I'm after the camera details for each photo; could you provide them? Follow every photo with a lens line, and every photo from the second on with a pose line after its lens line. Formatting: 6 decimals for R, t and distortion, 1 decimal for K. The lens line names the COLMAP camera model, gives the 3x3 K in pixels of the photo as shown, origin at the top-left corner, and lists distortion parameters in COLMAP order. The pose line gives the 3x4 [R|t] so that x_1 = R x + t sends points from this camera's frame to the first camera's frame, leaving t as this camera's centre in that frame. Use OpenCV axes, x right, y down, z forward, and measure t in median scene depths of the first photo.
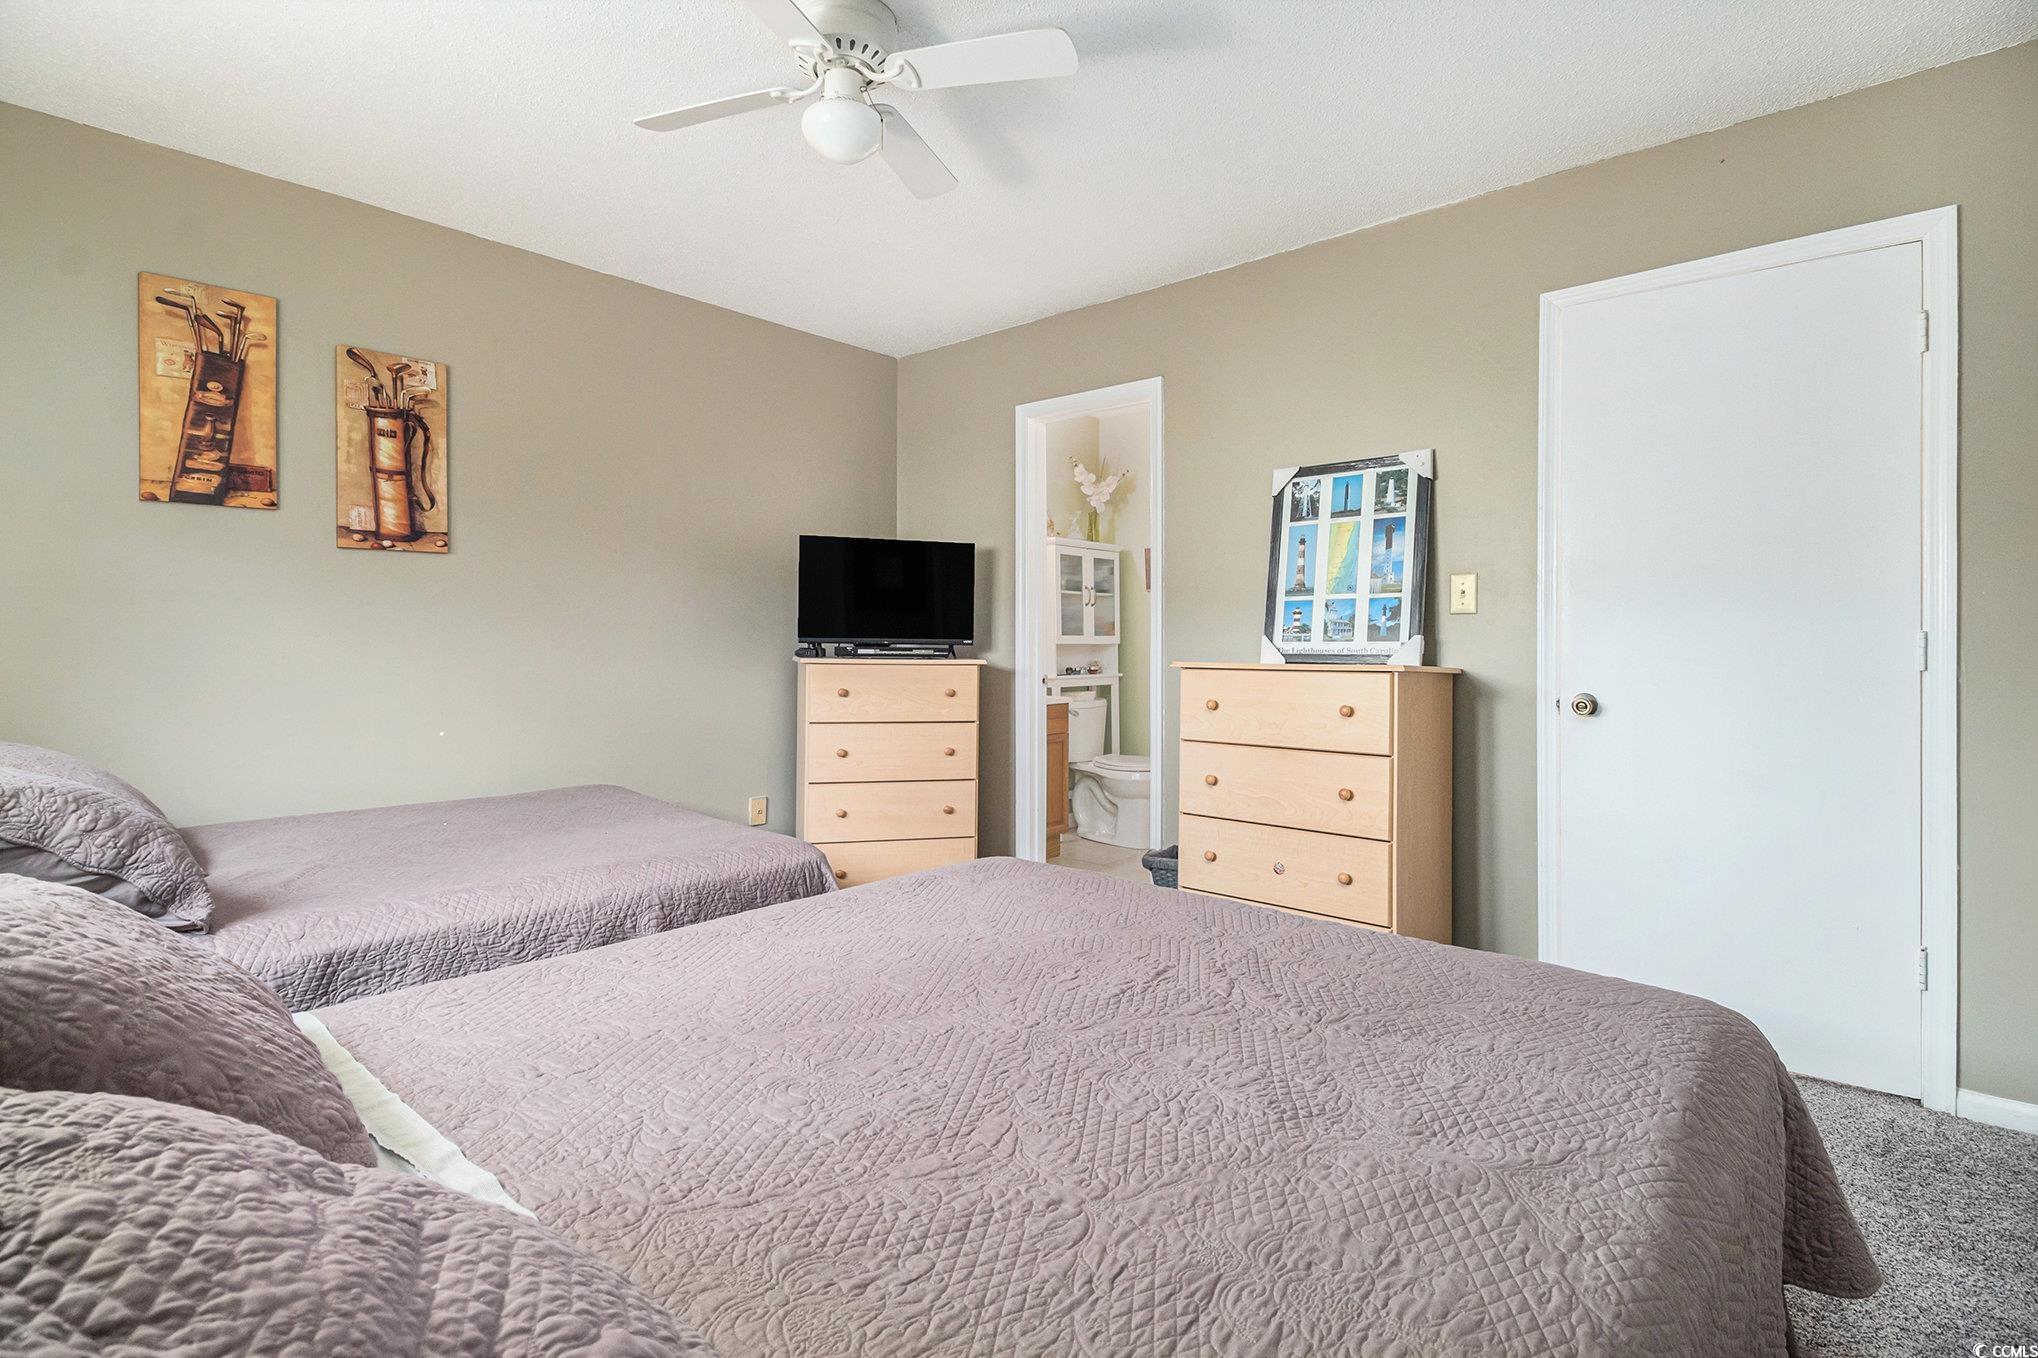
lens RADIAL K [[978.2, 0, 1020.1], [0, 978.2, 642.3], [0, 0, 1]] dist [-0.001614, -0.000433]
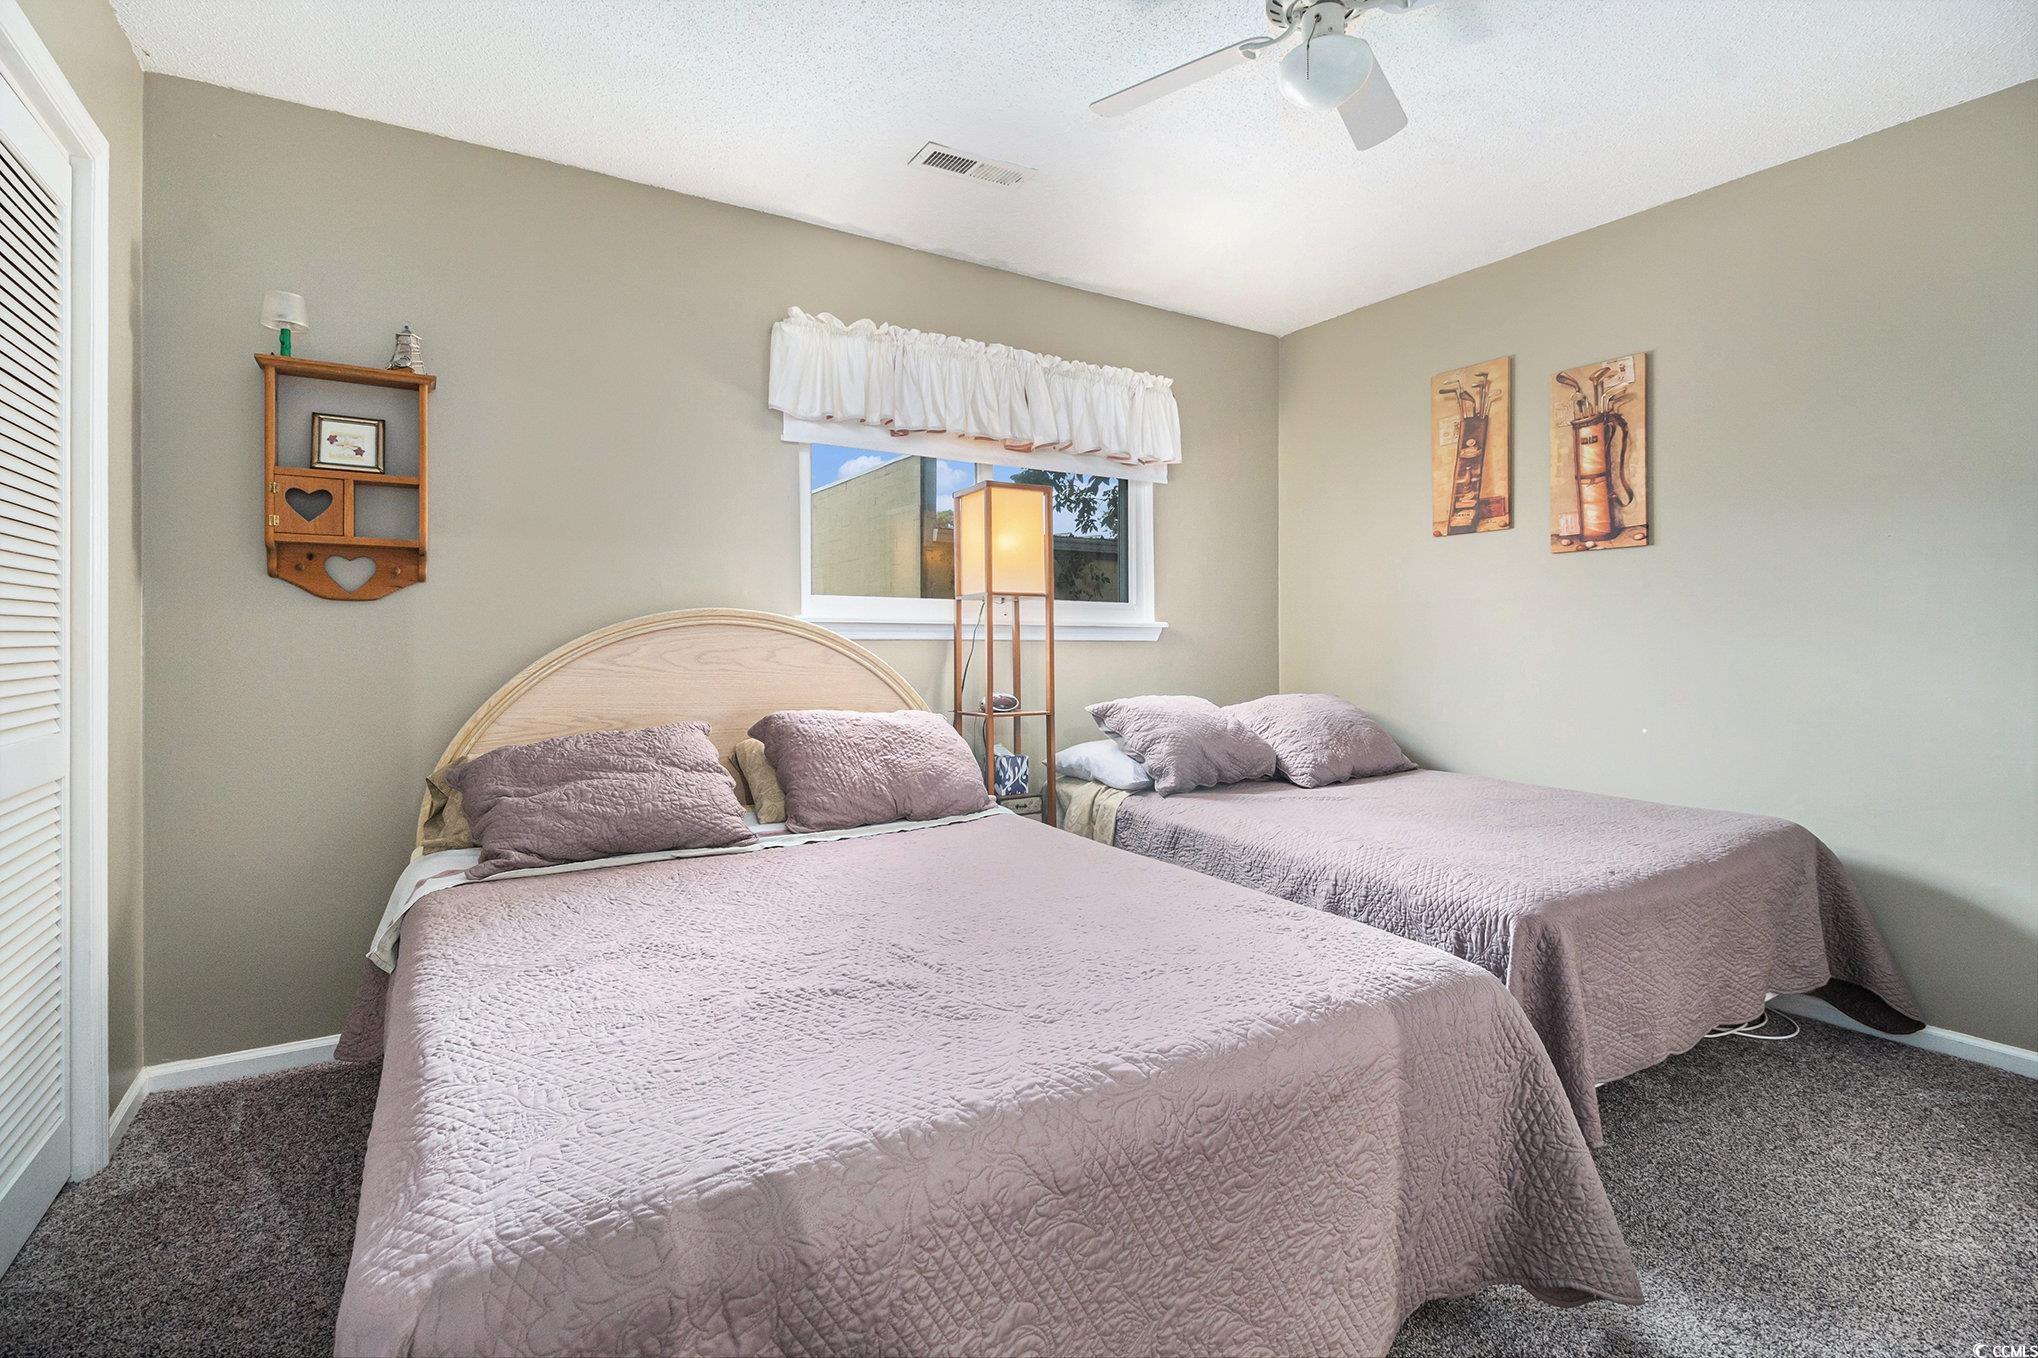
lens RADIAL K [[978.2, 0, 1020.1], [0, 978.2, 642.3], [0, 0, 1]] dist [-0.001614, -0.000433]
pose [[-0.287606, 0.001425, -0.957748, 0.545110], [-0.004291, 0.999987, 0.002776, 0.004987], [0.957739, 0.004908, -0.287597, 0.713973]]
